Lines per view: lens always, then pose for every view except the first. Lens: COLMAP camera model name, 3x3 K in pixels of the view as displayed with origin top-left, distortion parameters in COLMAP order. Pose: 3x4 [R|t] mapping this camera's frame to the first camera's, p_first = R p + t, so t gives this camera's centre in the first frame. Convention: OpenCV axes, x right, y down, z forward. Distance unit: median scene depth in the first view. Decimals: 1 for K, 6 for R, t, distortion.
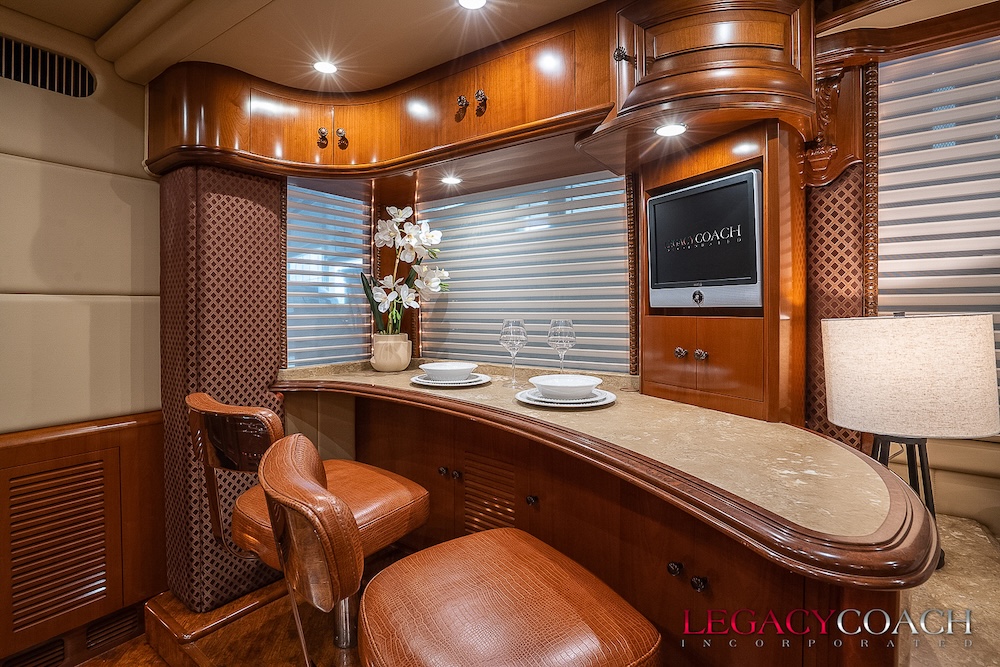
lens RADIAL K [[475.7, 0, 501.9], [0, 475.7, 314.8], [0, 0, 1]] dist [-0.033475, 0.000173]
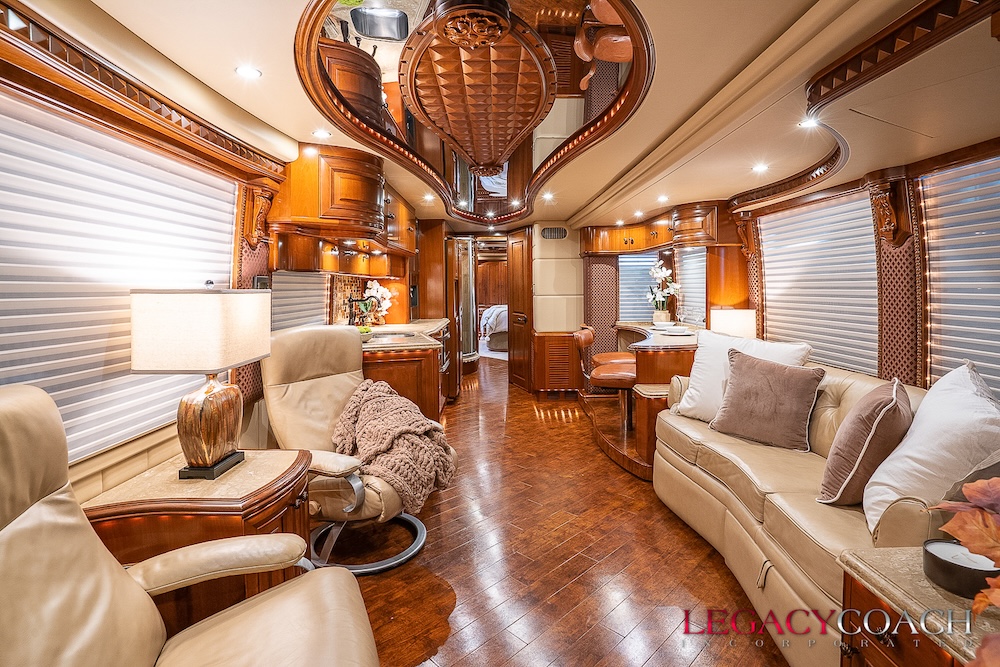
lens RADIAL K [[479.3, 0, 496.5], [0, 479.3, 285.1], [0, 0, 1]] dist [-0.014526, 0.000520]
pose [[0.567715, -0.002464, -0.823221, 1.937878], [-0.007892, 0.999933, -0.008436, -0.093337], [0.823187, 0.011286, 0.567658, -1.605536]]
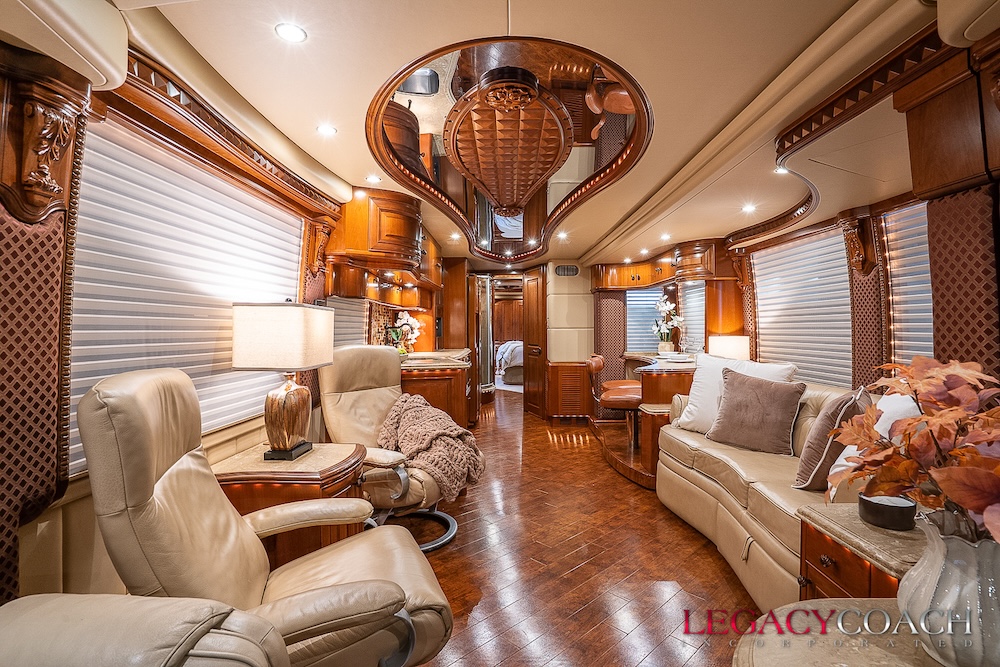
lens RADIAL K [[468.0, 0, 504.2], [0, 468.0, 322.8], [0, 0, 1]] dist [-0.001227, -0.000520]
pose [[0.560749, -0.007568, -0.827951, 2.102261], [-0.010840, 0.999805, -0.016480, -0.019180], [0.827915, 0.018216, 0.560558, -1.775238]]
